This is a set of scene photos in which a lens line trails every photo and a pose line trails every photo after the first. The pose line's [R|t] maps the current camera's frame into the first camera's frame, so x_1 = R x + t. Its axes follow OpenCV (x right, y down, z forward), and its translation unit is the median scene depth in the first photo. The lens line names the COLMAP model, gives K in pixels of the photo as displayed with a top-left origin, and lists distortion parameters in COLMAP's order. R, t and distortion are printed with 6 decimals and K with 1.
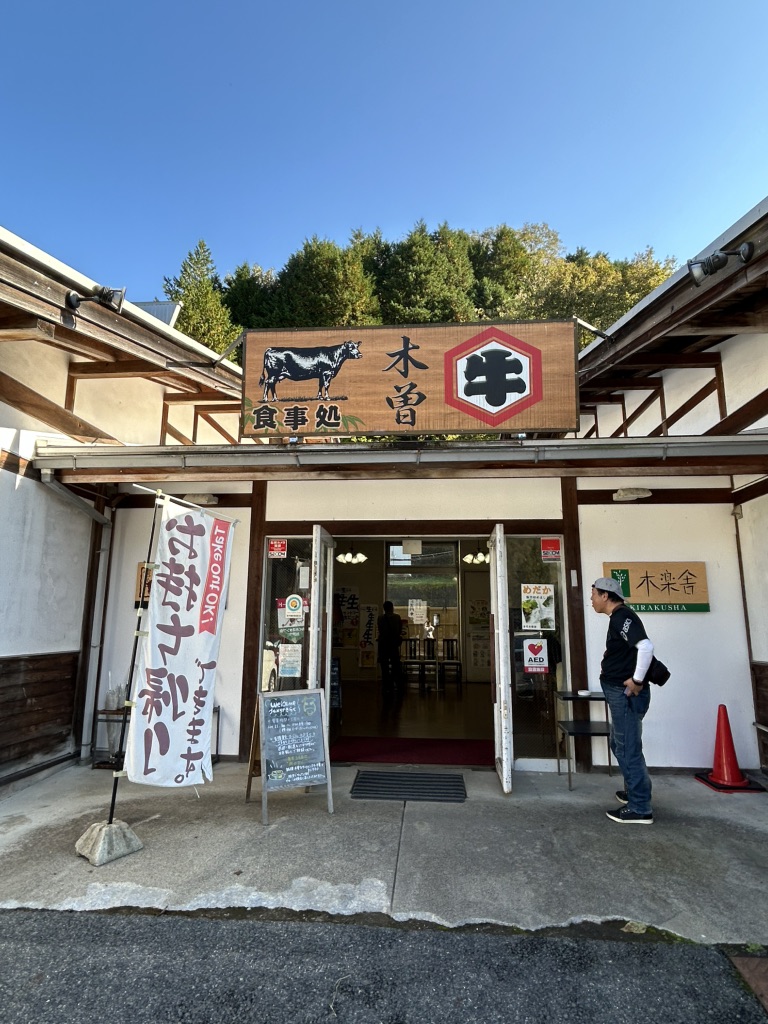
lens RADIAL K [[572.9, 0, 383.4], [0, 572.9, 513.3], [0, 0, 1]] dist [-0.004926, 0.000023]
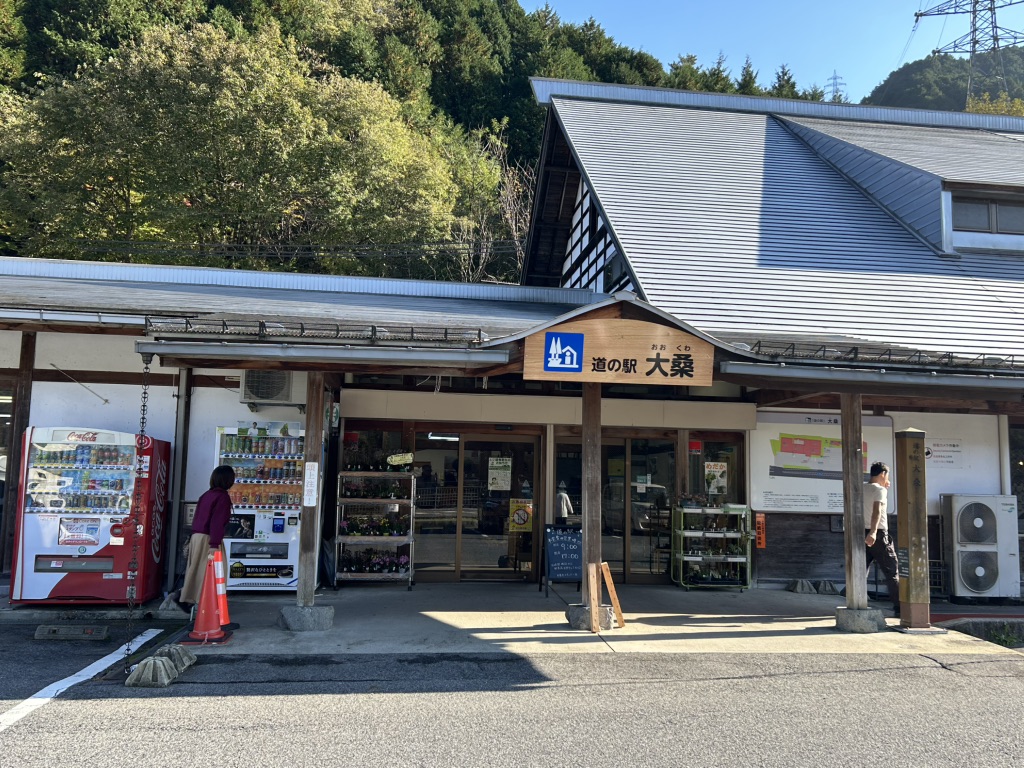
lens RADIAL K [[890.4, 0, 519.4], [0, 890.4, 380.8], [0, 0, 1]] dist [0.042746, -0.041414]
pose [[0.976953, 0.038667, 0.209922, 0.366085], [-0.051200, 0.997195, 0.054600, -0.032770], [-0.207222, -0.064089, 0.976192, -0.214173]]
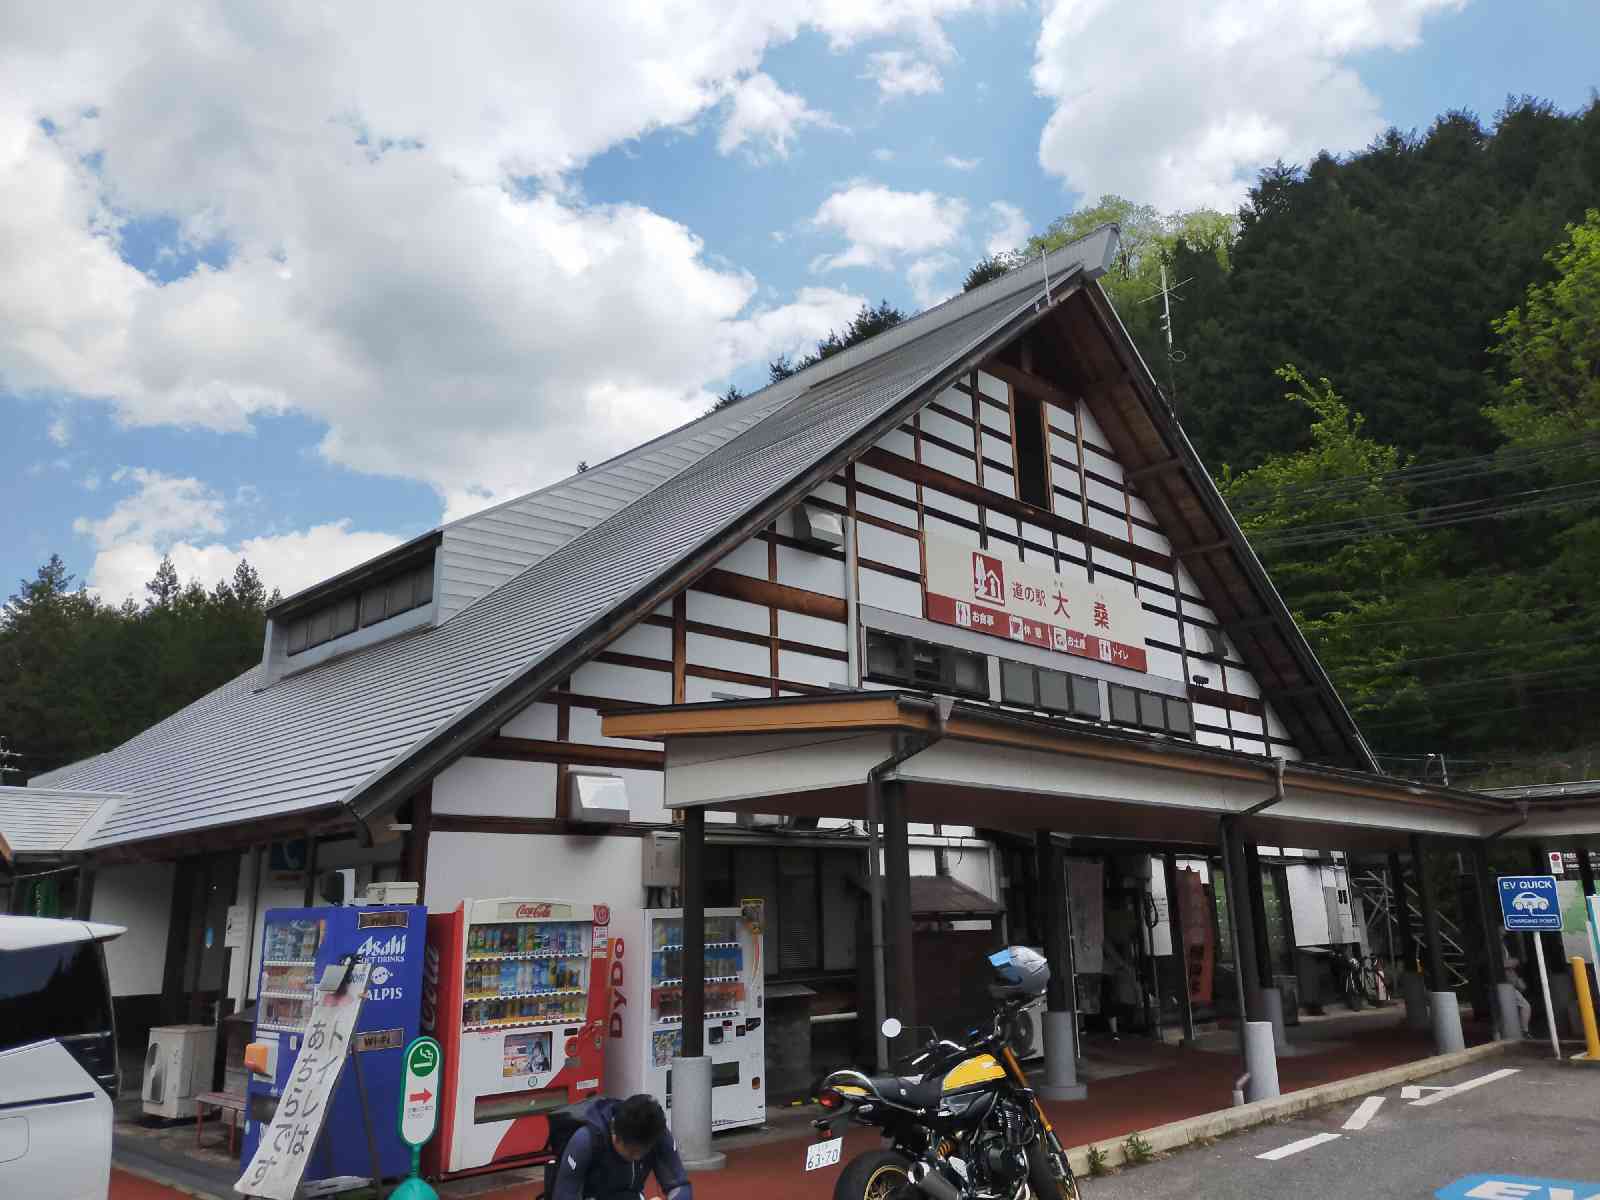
lens RADIAL K [[1170.3, 0, 807.5], [0, 1170.3, 595.5], [0, 0, 1]] dist [0.046573, -0.015380]
pose [[-0.756721, 0.184475, 0.627170, 0.326530], [-0.099505, 0.915680, -0.389395, 0.091872], [-0.646121, -0.357070, -0.674558, 0.515089]]
